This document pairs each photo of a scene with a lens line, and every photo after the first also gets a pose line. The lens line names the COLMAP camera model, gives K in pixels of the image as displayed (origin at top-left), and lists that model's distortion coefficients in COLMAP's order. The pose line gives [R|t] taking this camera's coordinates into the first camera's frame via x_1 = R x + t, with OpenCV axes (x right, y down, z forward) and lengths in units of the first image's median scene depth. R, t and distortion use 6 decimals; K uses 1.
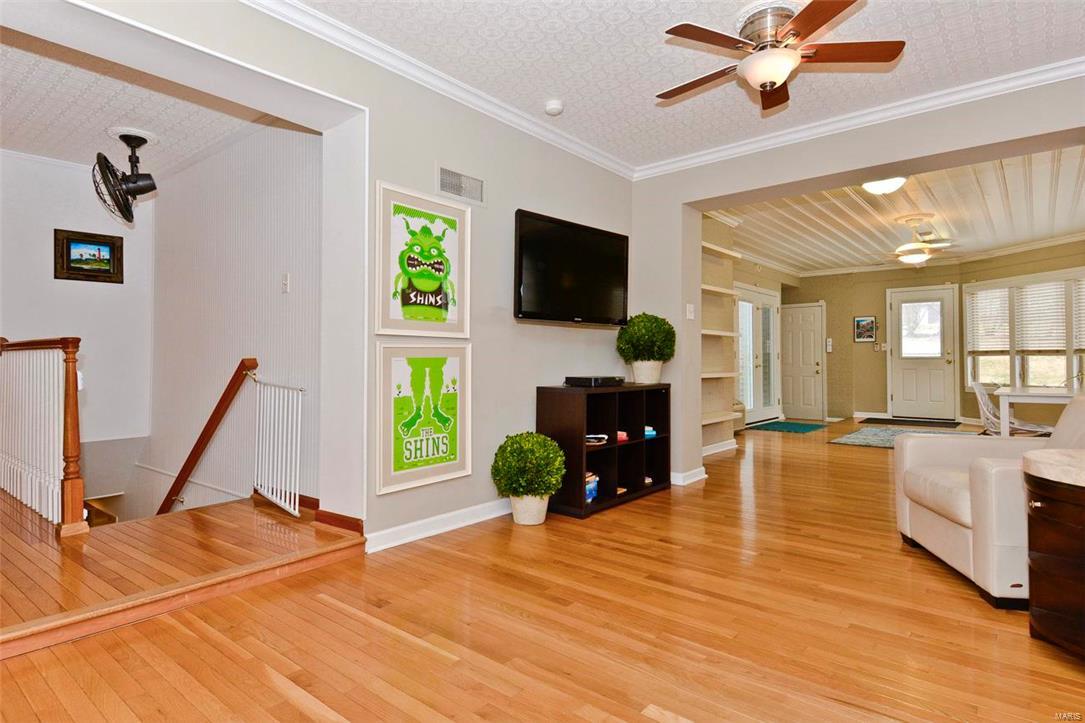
lens RADIAL K [[618.0, 0, 533.2], [0, 618.0, 358.5], [0, 0, 1]] dist [0.121268, -0.076949]
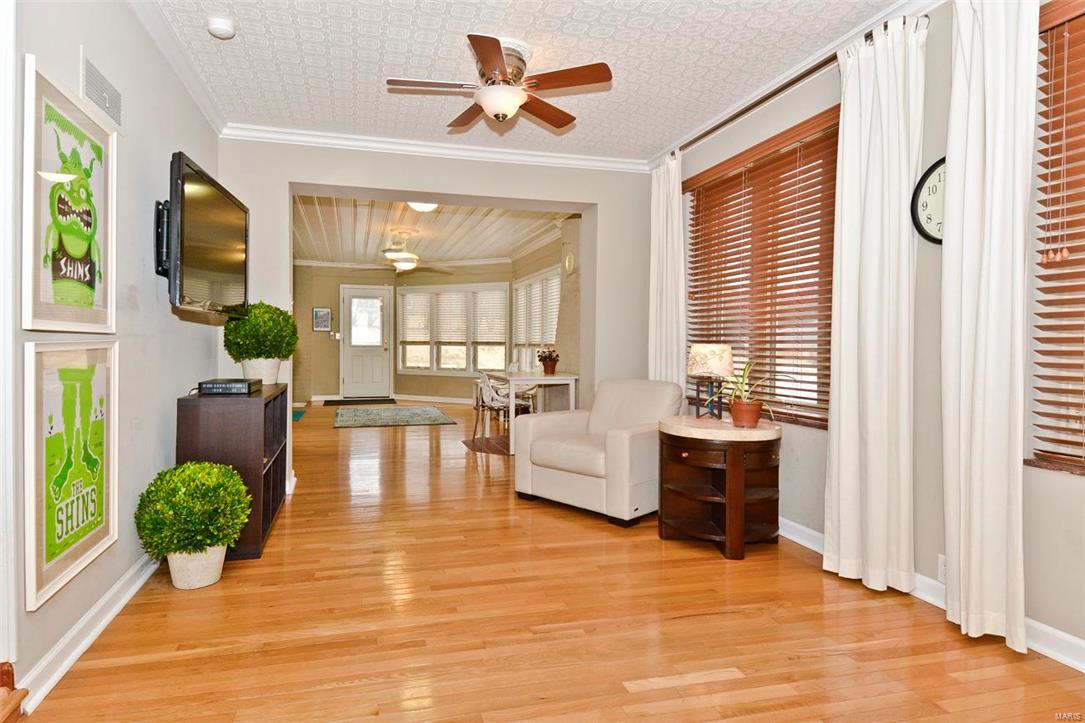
lens RADIAL K [[618.0, 0, 533.2], [0, 618.0, 358.5], [0, 0, 1]] dist [0.121268, -0.076949]
pose [[0.570455, -0.015972, 0.821174, -0.432897], [-0.009144, 0.999625, 0.025795, -0.029239], [-0.821278, -0.022224, 0.570095, 0.268677]]
